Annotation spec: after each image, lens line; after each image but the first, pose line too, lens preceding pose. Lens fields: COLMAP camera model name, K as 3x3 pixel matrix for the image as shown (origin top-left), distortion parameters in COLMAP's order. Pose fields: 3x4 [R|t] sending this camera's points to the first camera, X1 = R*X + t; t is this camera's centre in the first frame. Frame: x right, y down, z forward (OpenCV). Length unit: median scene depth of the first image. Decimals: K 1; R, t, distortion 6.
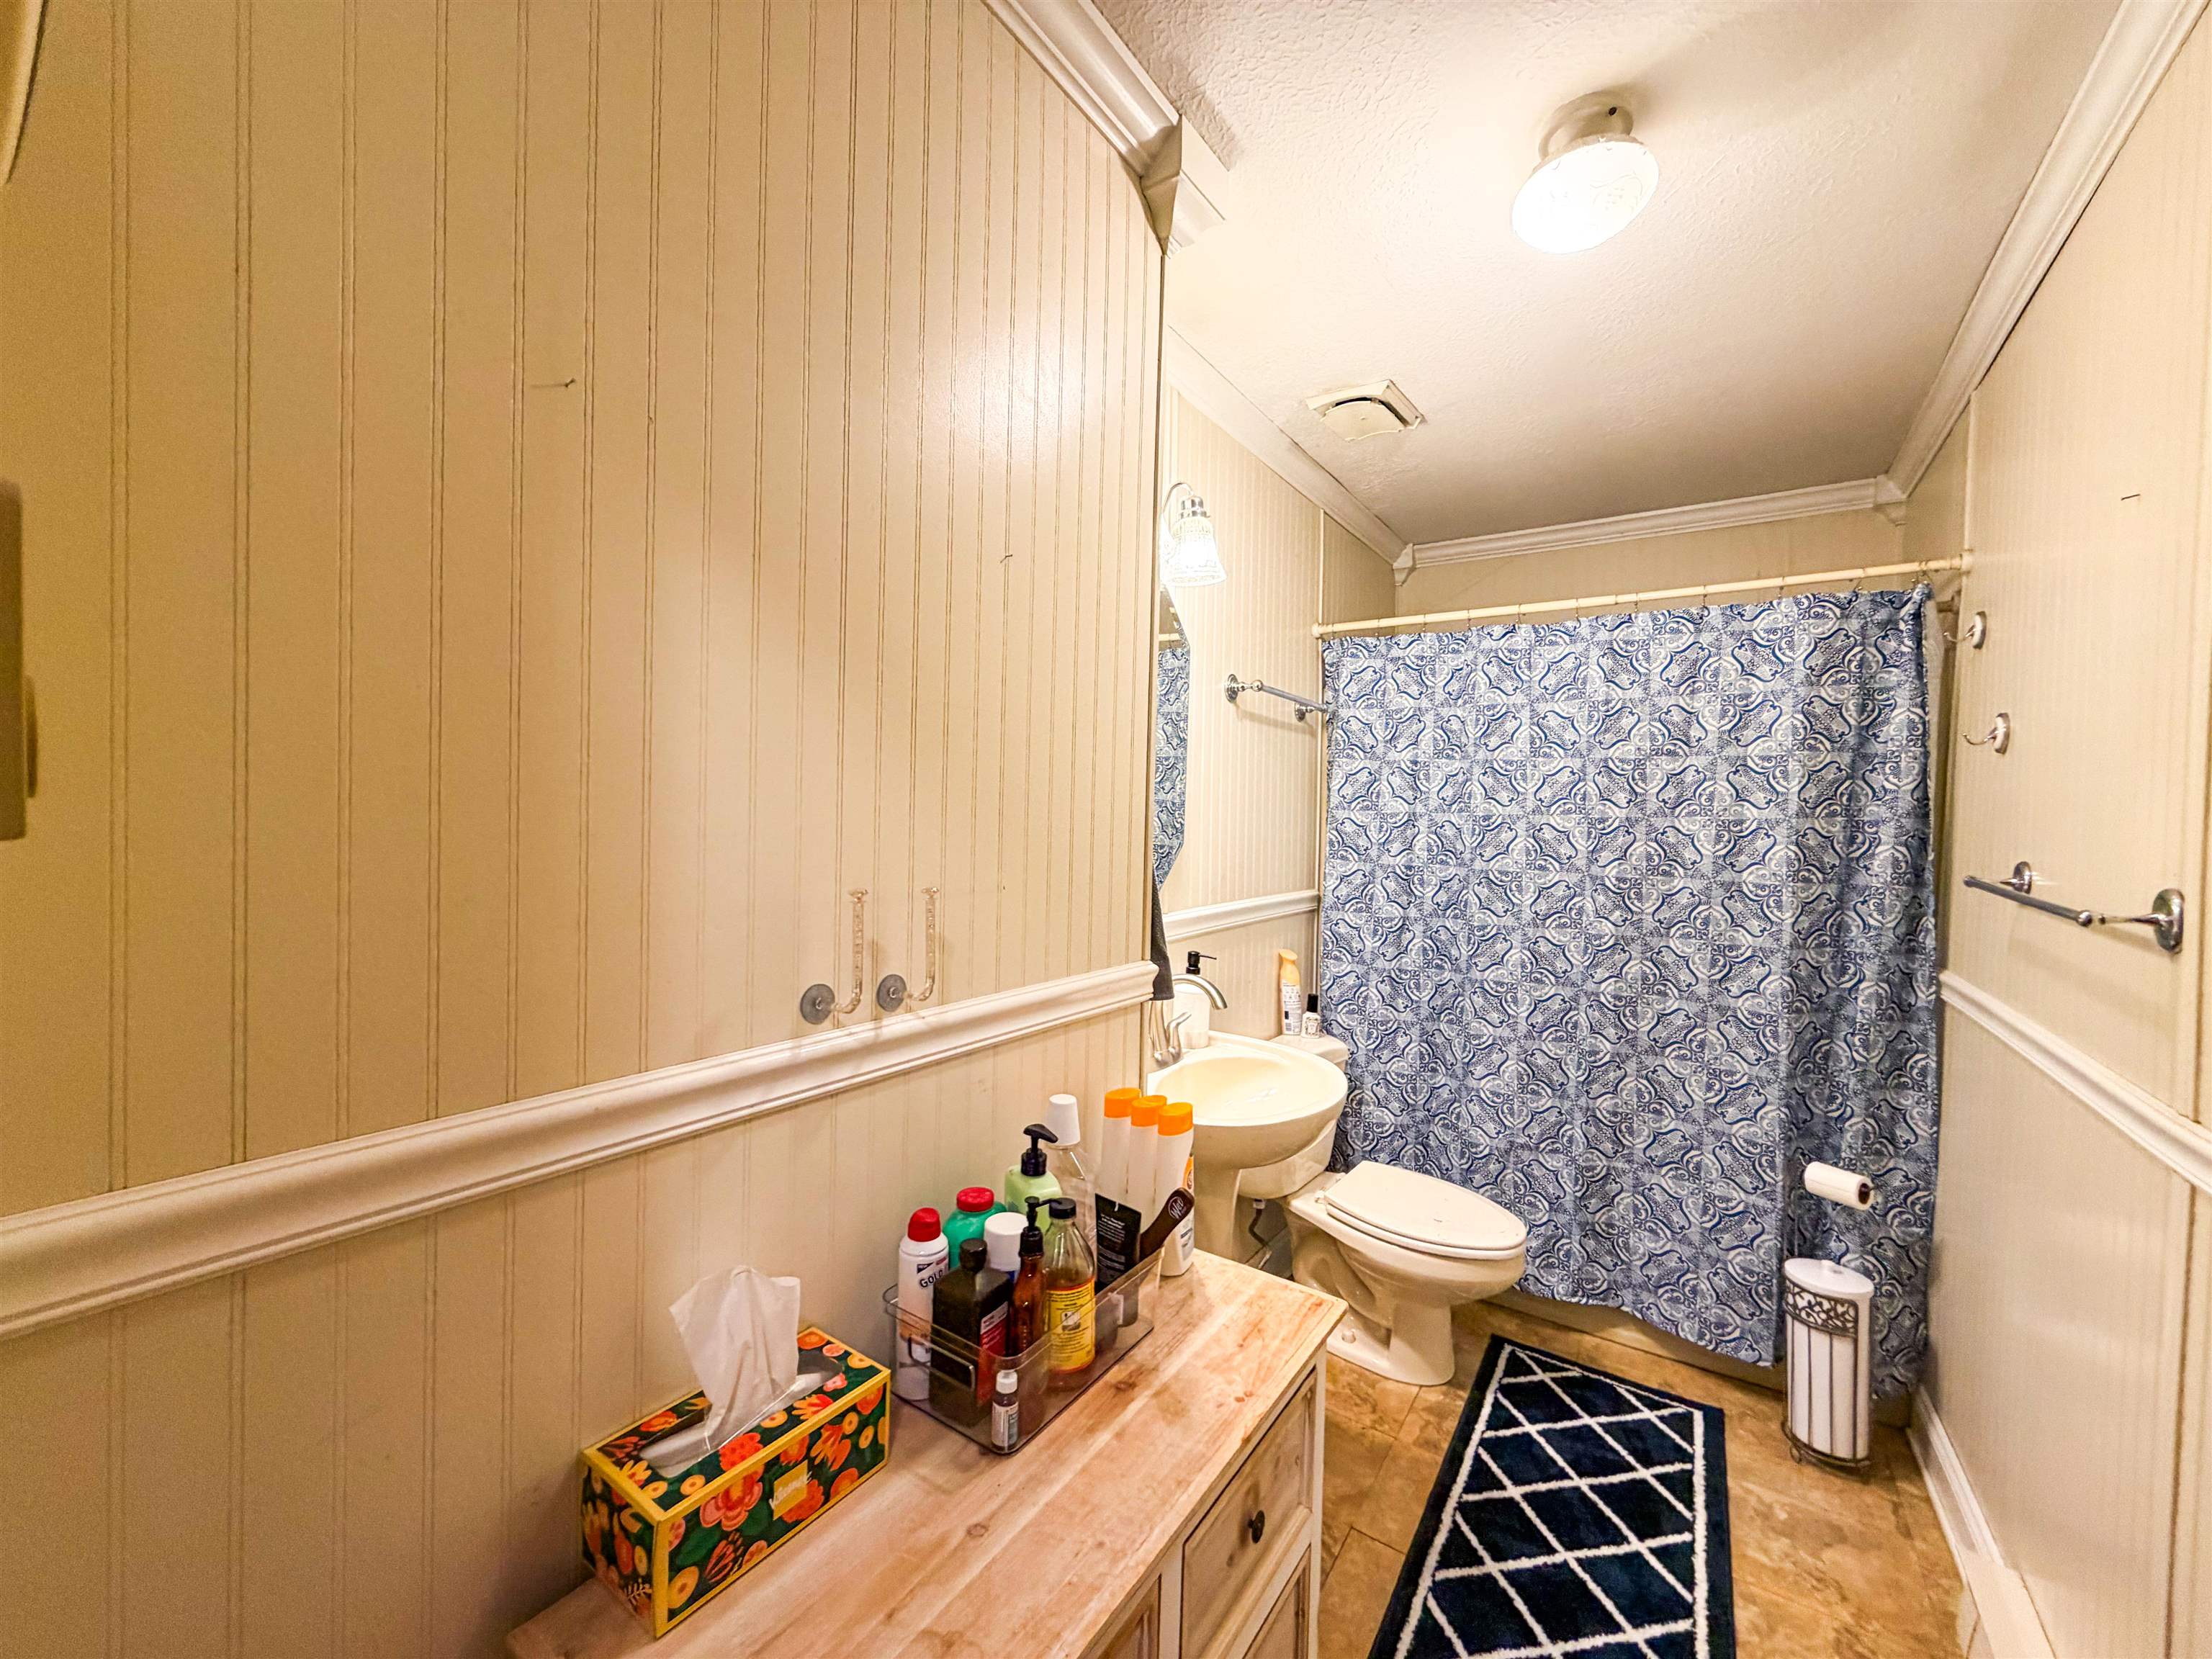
lens RADIAL K [[883.9, 0, 1105.9], [0, 883.9, 828.4], [0, 0, 1]] dist [0.002724, 0.000030]
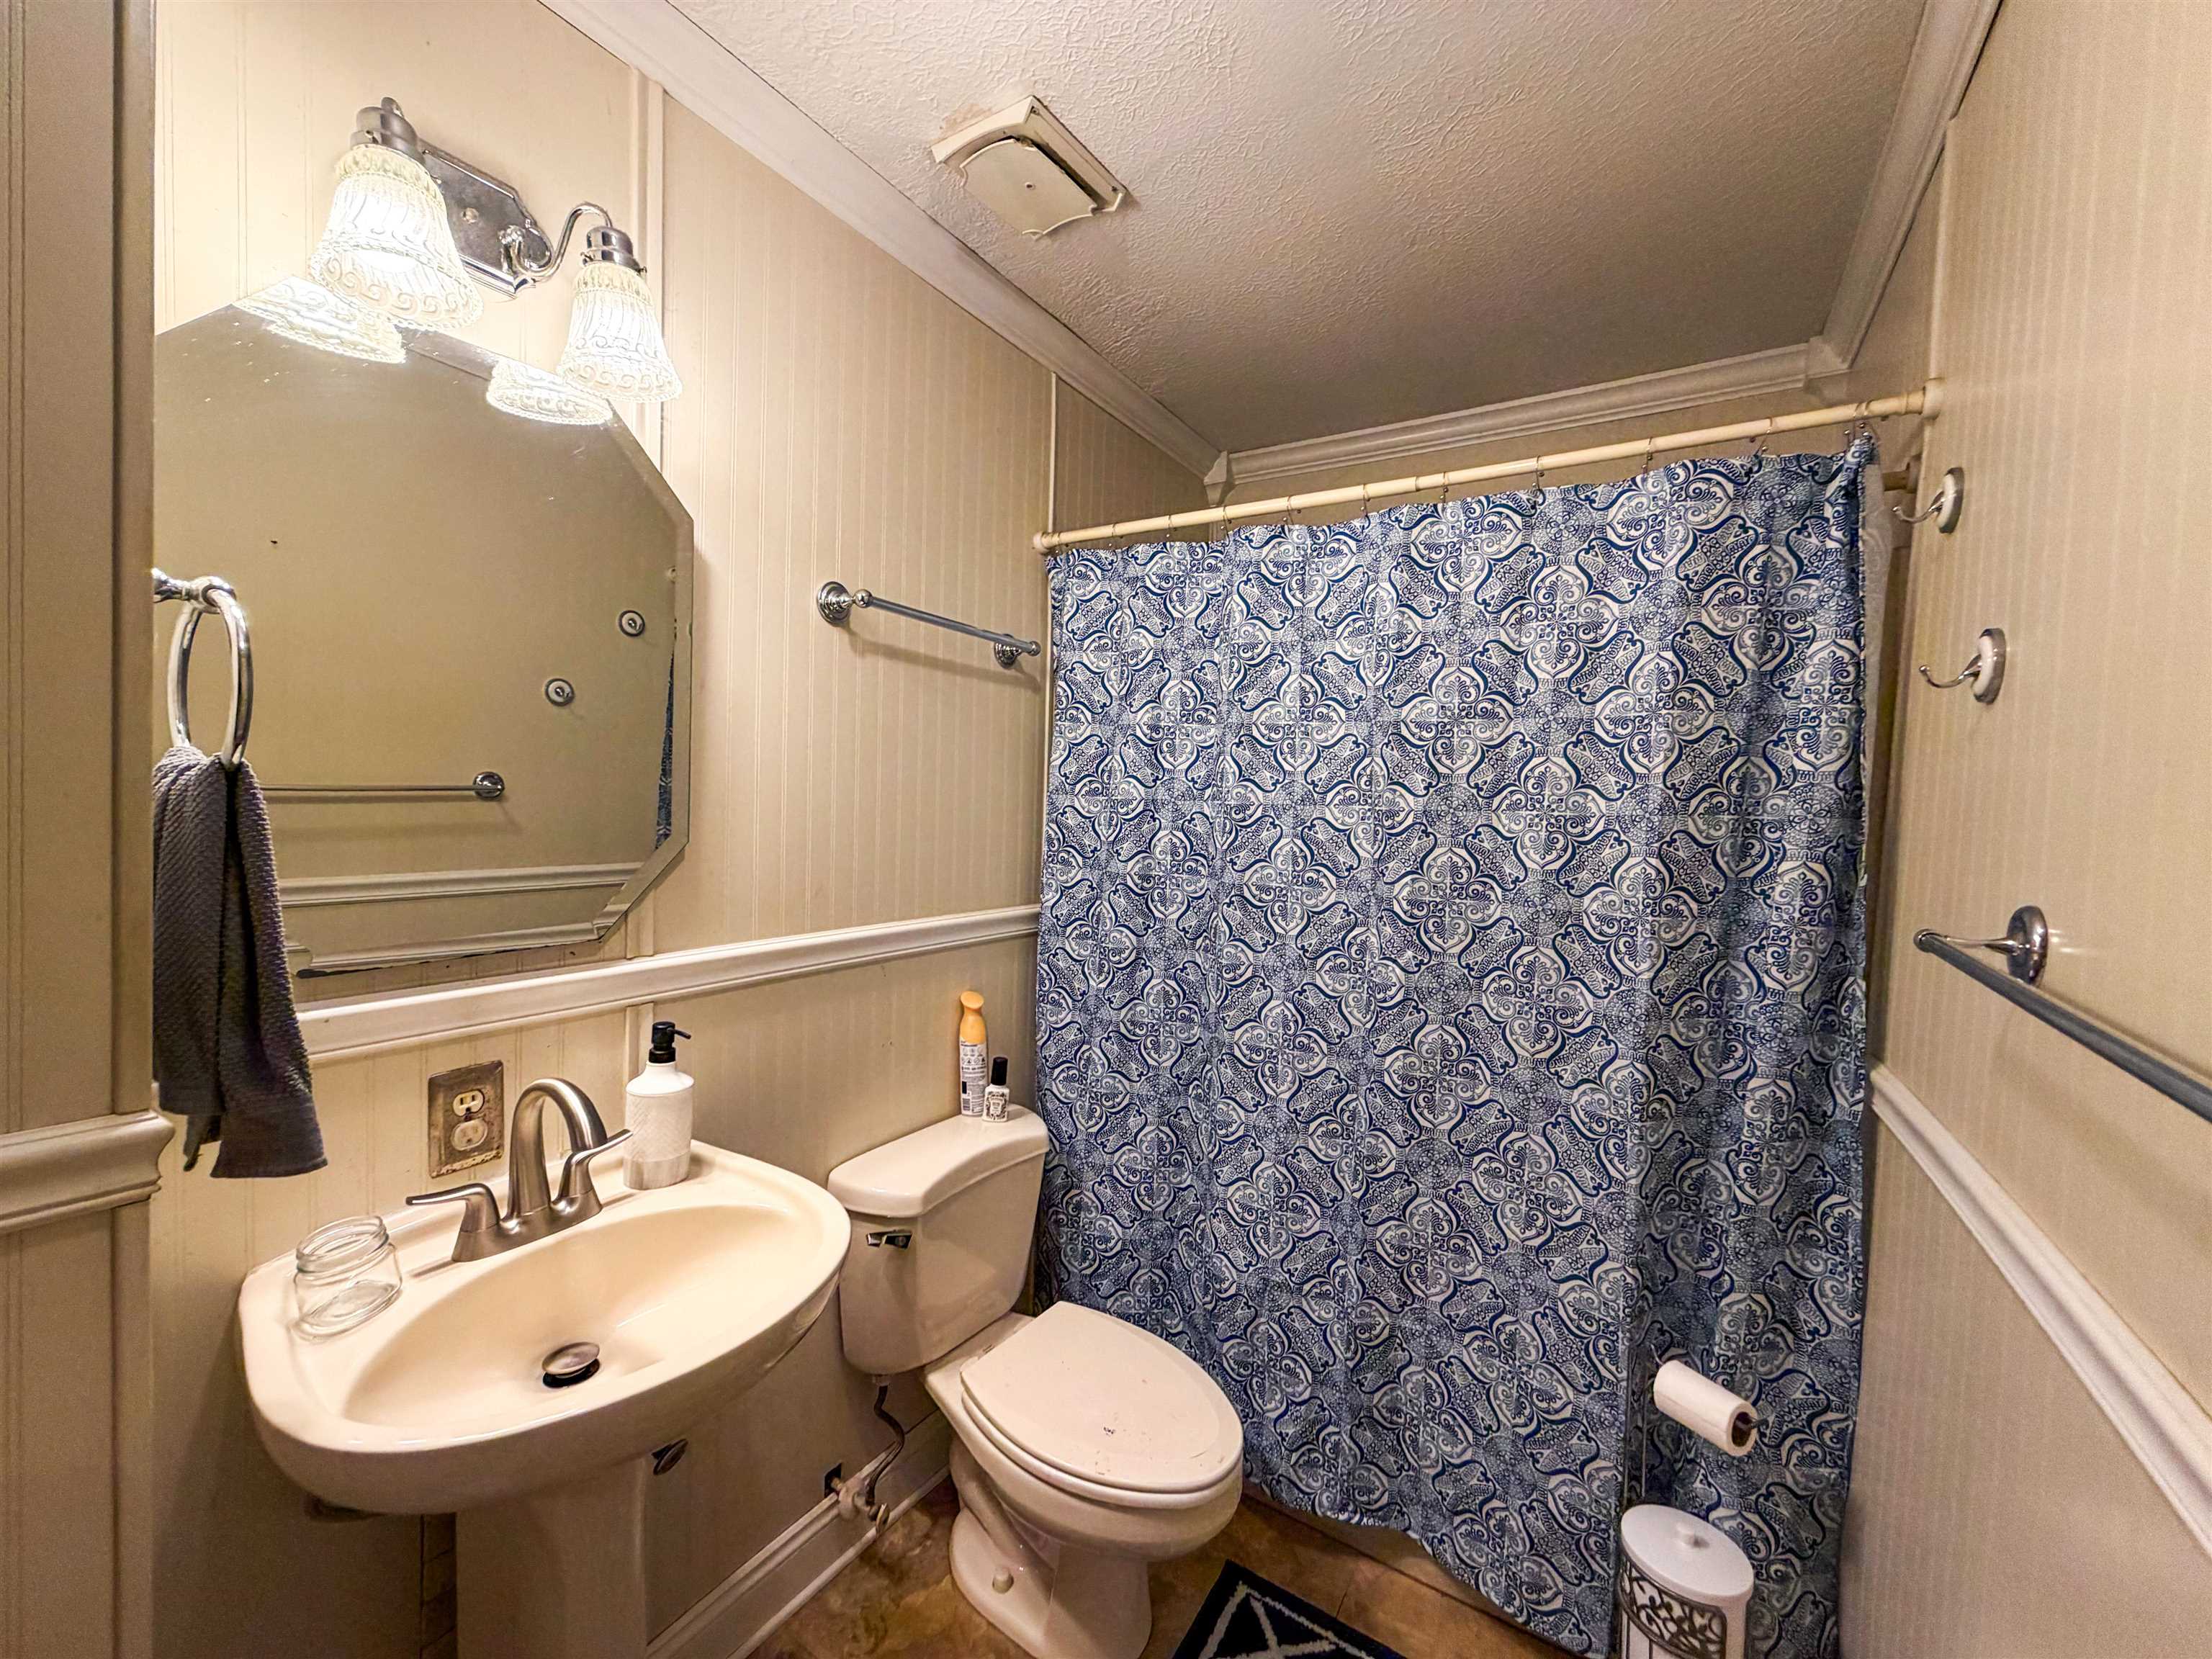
lens RADIAL K [[883.9, 0, 1104.9], [0, 883.9, 828.3], [0, 0, 1]] dist [0.002724, 0.000030]
pose [[0.999419, 0.013981, 0.031082, 0.336792], [-0.014403, 0.999806, 0.013412, -0.004562], [-0.030889, -0.013851, 0.999427, 0.350977]]
